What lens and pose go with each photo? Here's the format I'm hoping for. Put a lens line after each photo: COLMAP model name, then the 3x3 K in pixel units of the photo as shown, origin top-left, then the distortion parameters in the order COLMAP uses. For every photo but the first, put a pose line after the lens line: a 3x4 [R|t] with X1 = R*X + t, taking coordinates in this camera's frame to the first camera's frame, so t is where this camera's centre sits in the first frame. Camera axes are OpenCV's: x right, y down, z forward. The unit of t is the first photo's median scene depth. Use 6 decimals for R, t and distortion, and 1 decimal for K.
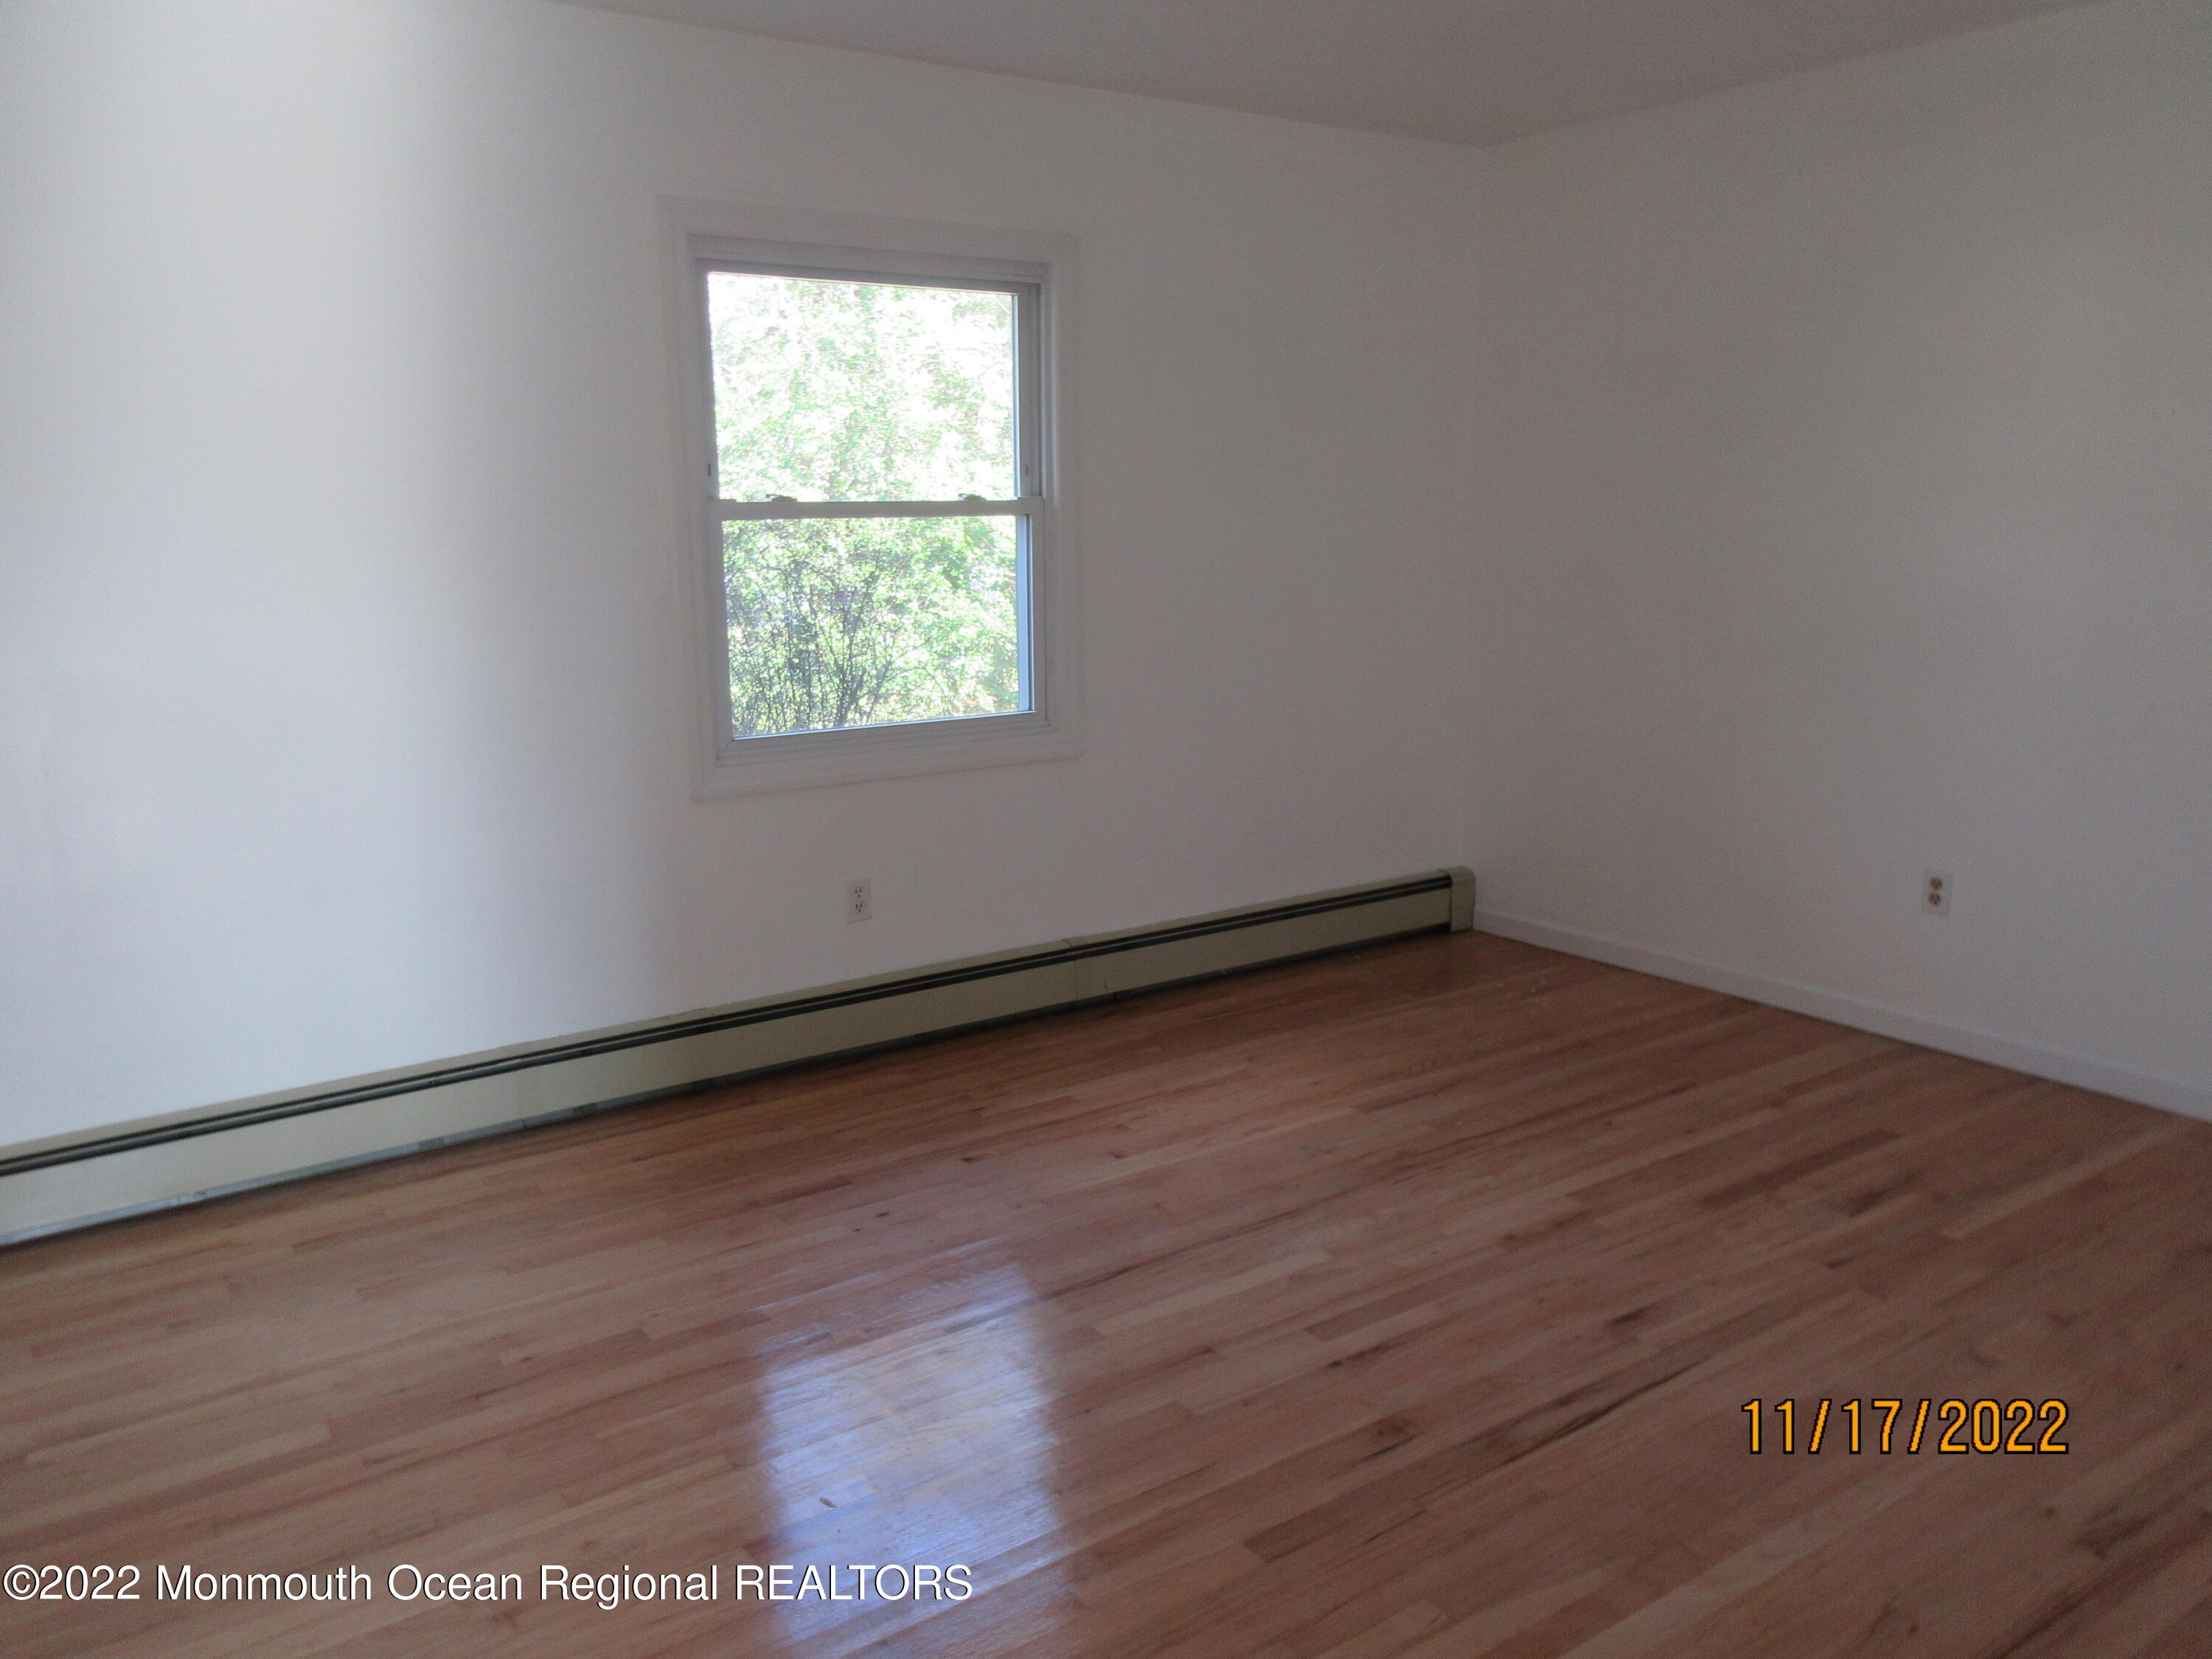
lens RADIAL K [[1661.8, 0, 1106.6], [0, 1661.8, 815.4], [0, 0, 1]] dist [0.020311, -0.006636]
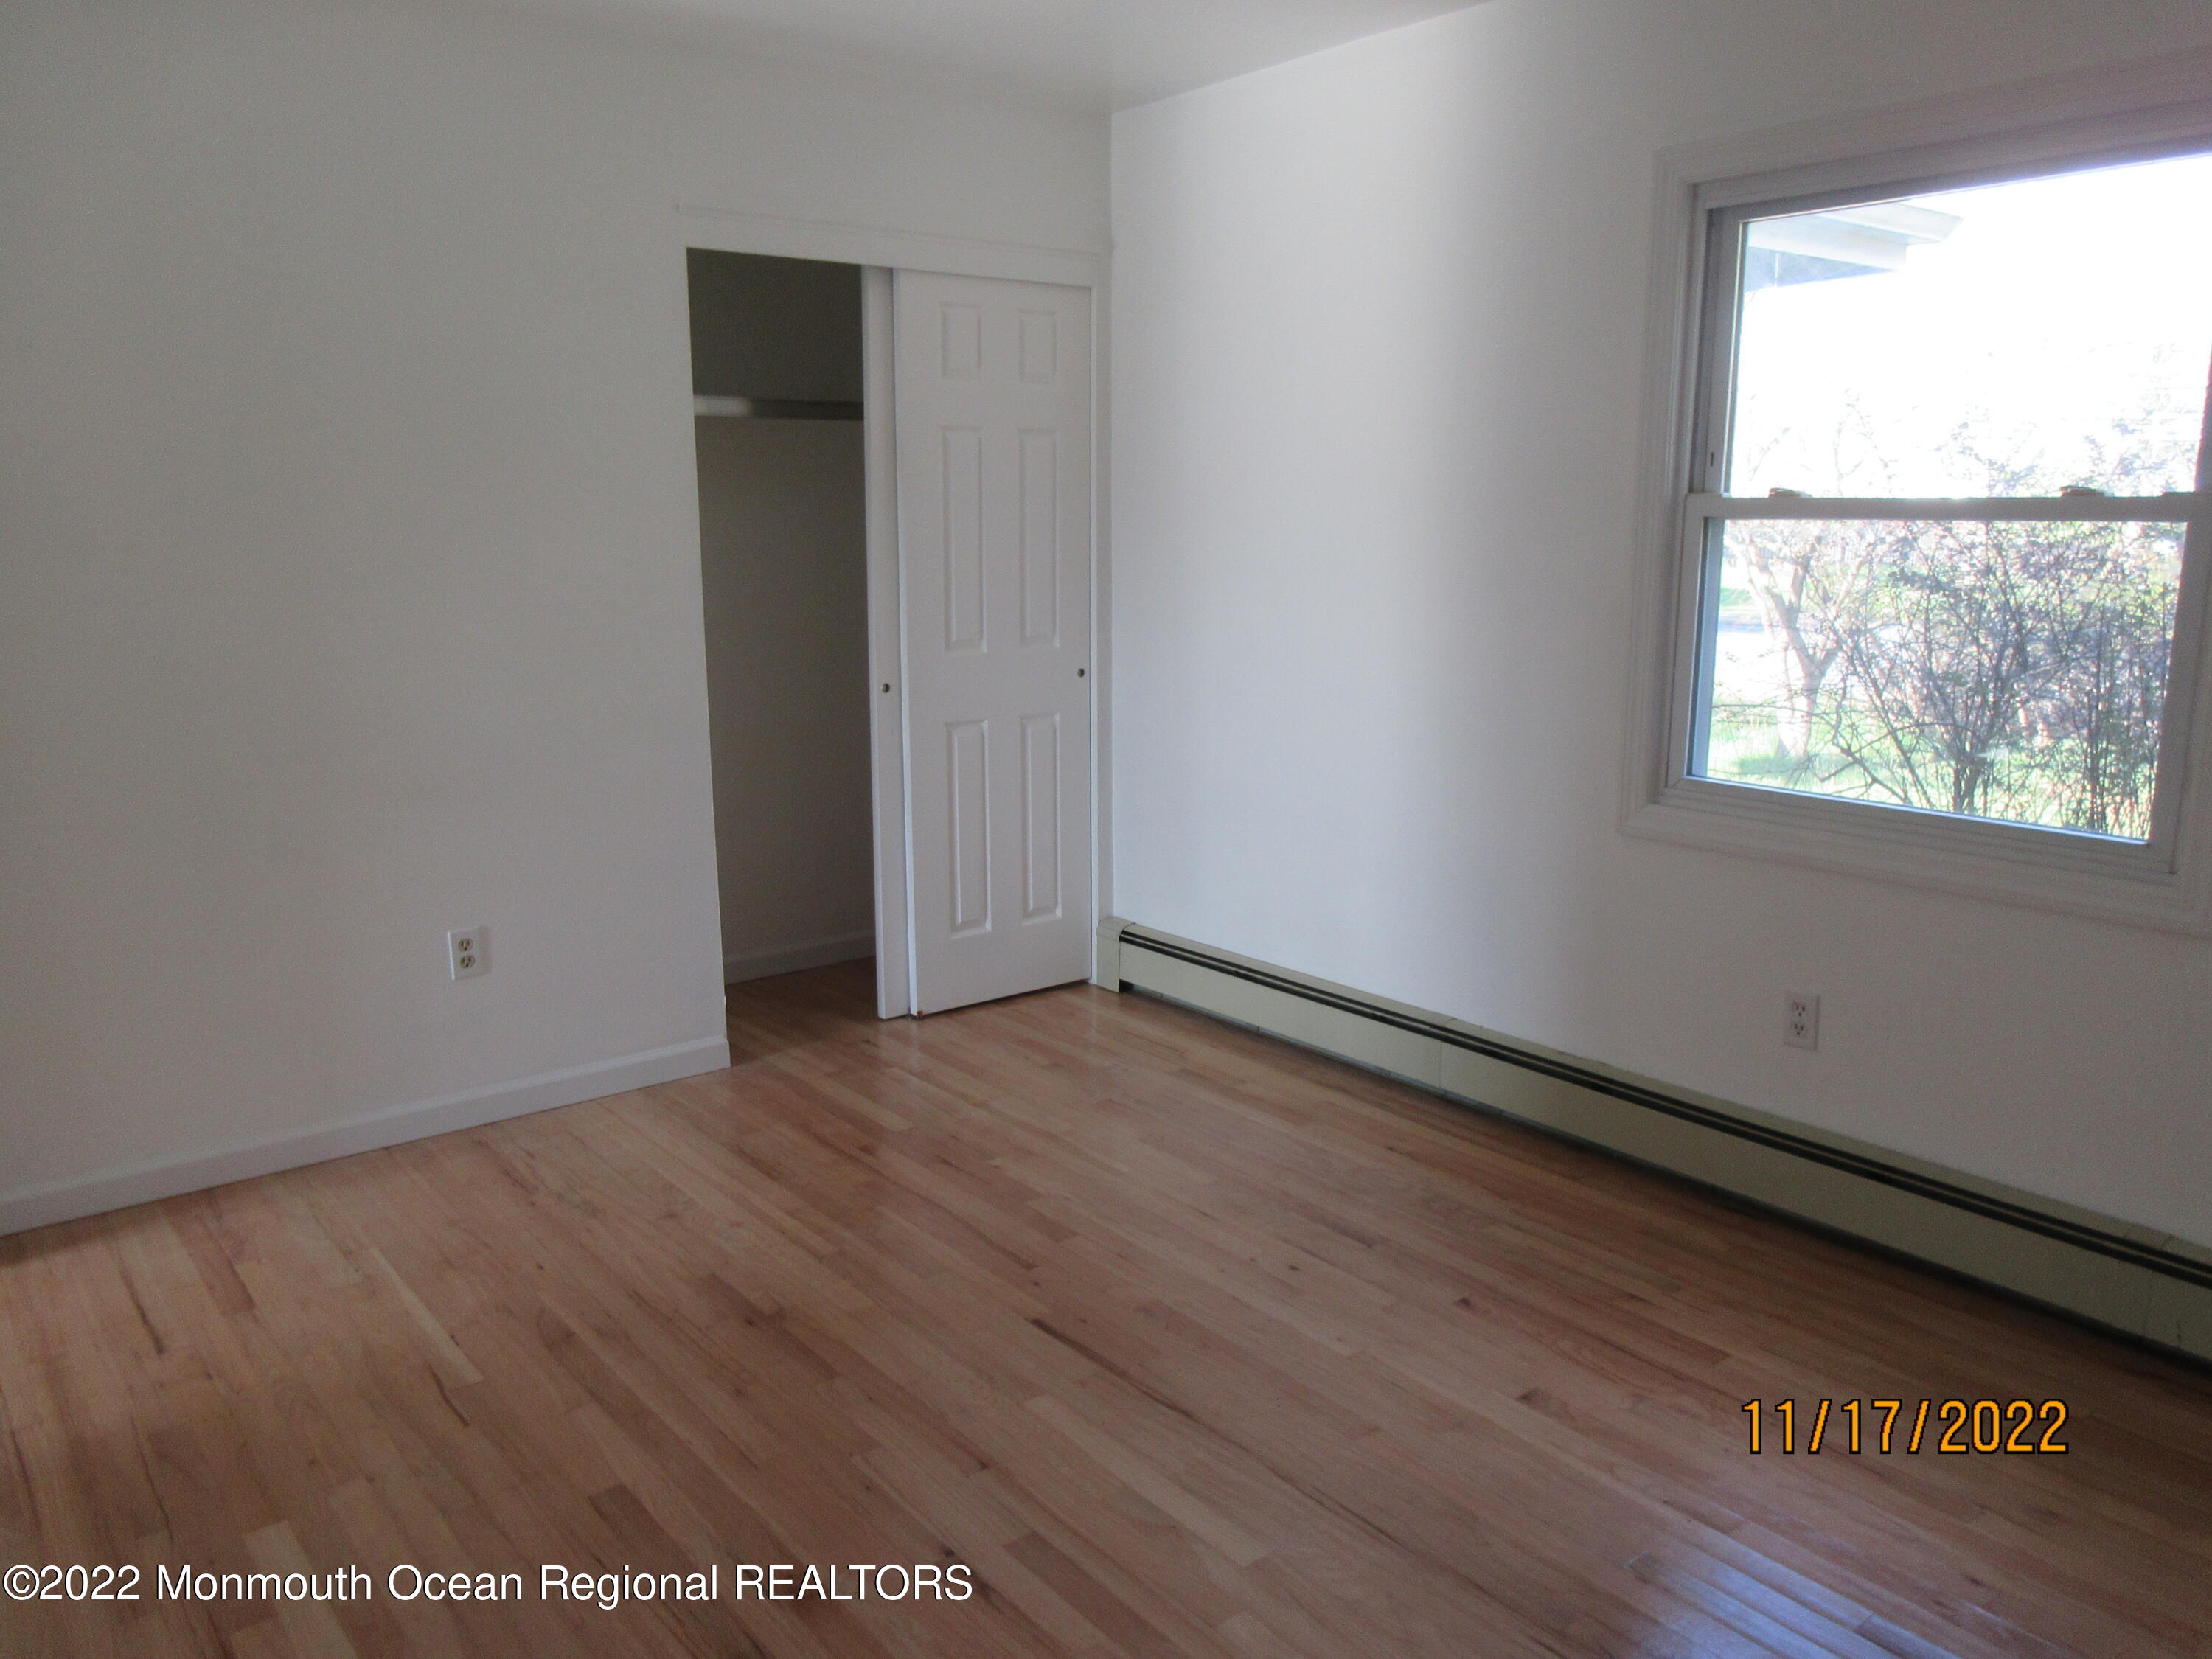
lens RADIAL K [[1661.8, 0, 1112.1], [0, 1661.8, 824.3], [0, 0, 1]] dist [0.020311, -0.006636]
pose [[0.072418, 0.202454, -0.976610, 0.623021], [-0.188479, 0.964316, 0.185929, -0.132513], [0.979404, 0.170606, 0.107992, 0.661713]]
